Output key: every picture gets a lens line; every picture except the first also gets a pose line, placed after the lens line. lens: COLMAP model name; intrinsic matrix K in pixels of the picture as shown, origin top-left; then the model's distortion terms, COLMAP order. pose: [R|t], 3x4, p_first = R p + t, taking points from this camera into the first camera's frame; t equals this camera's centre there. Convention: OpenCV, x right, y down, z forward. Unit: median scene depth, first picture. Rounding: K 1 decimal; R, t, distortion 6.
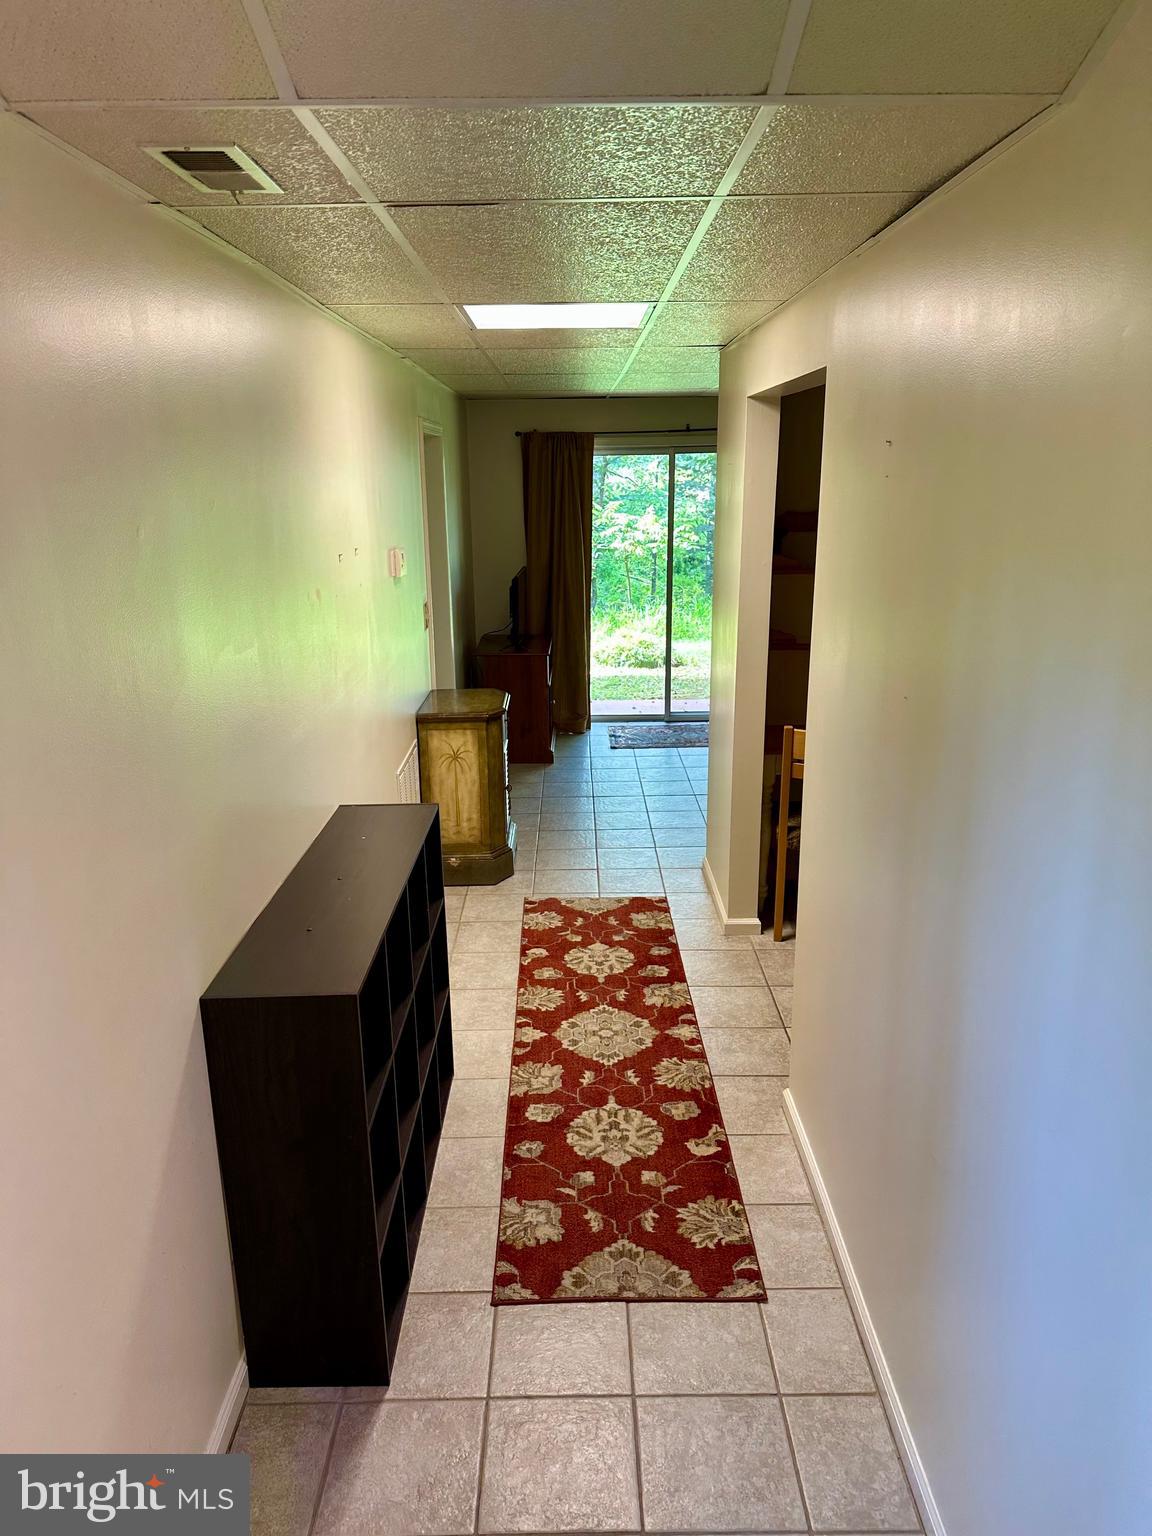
lens RADIAL K [[1064.0, 0, 577.4], [0, 1064.0, 769.0], [0, 0, 1]] dist [0.001472, 0.000344]
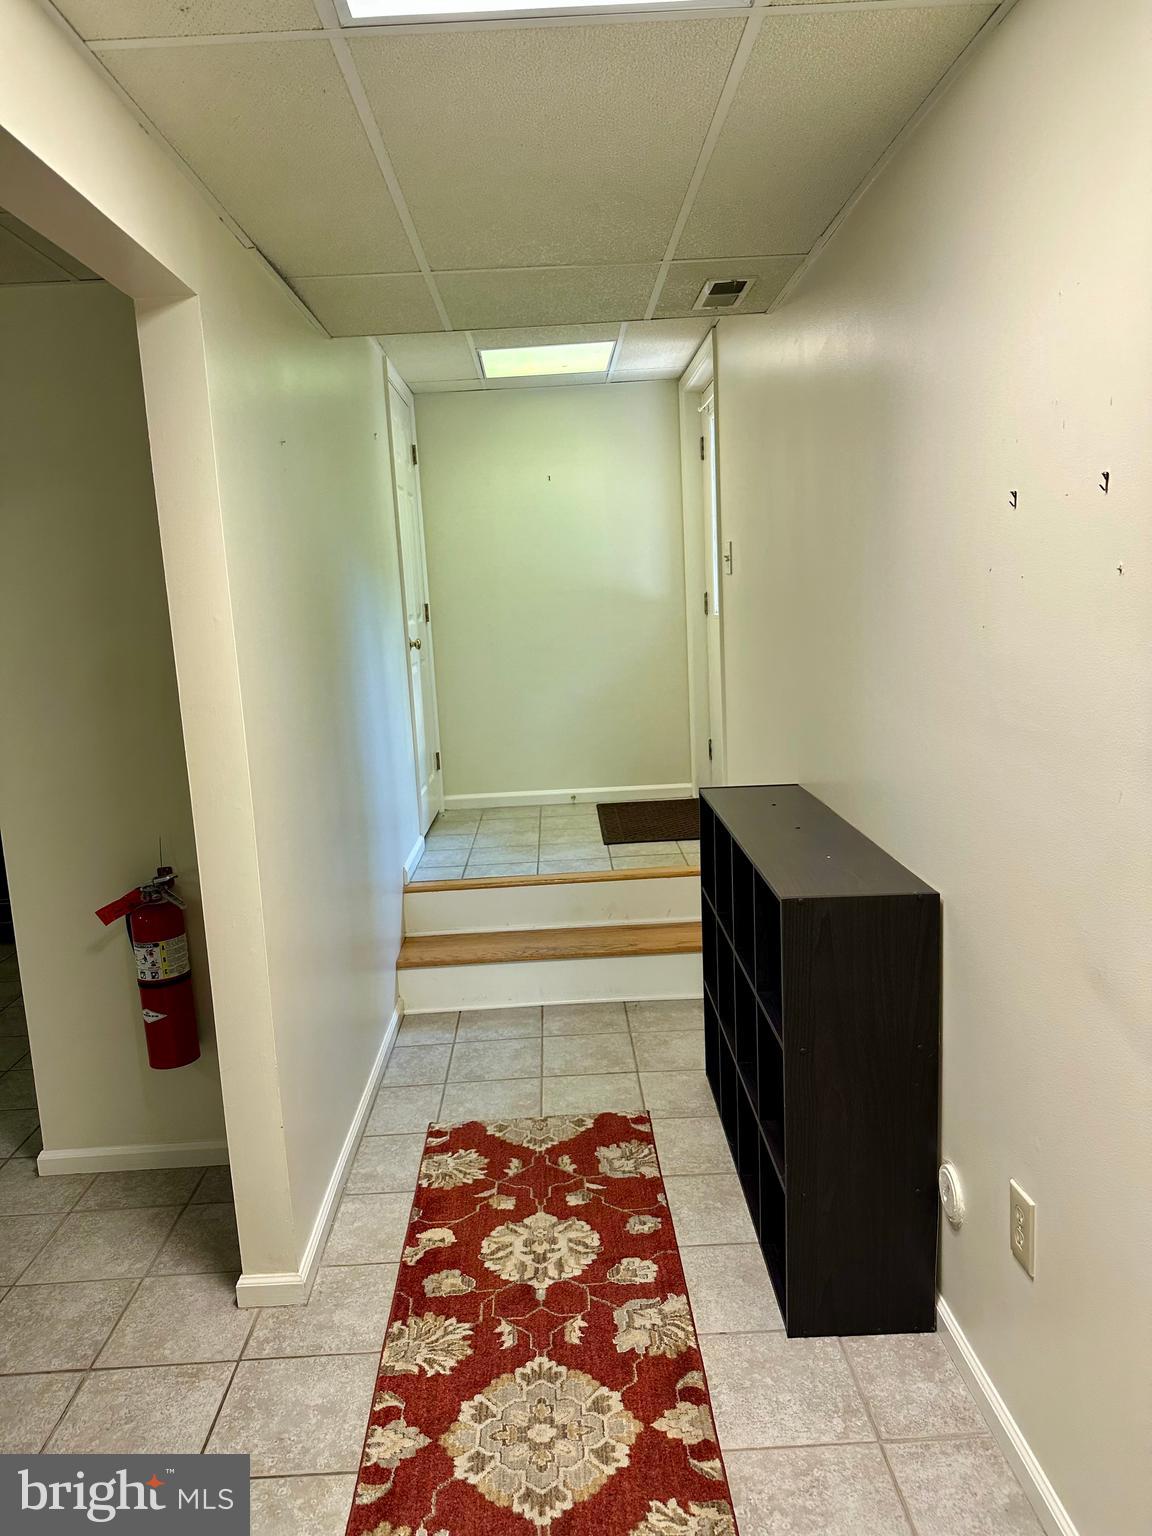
lens RADIAL K [[1064.0, 0, 574.8], [0, 1064.0, 769.9], [0, 0, 1]] dist [0.001472, 0.000344]
pose [[-0.998094, 0.061235, -0.007624, -0.006934], [0.052166, 0.903283, 0.425863, -0.325075], [0.032964, 0.424654, -0.904756, 1.580844]]
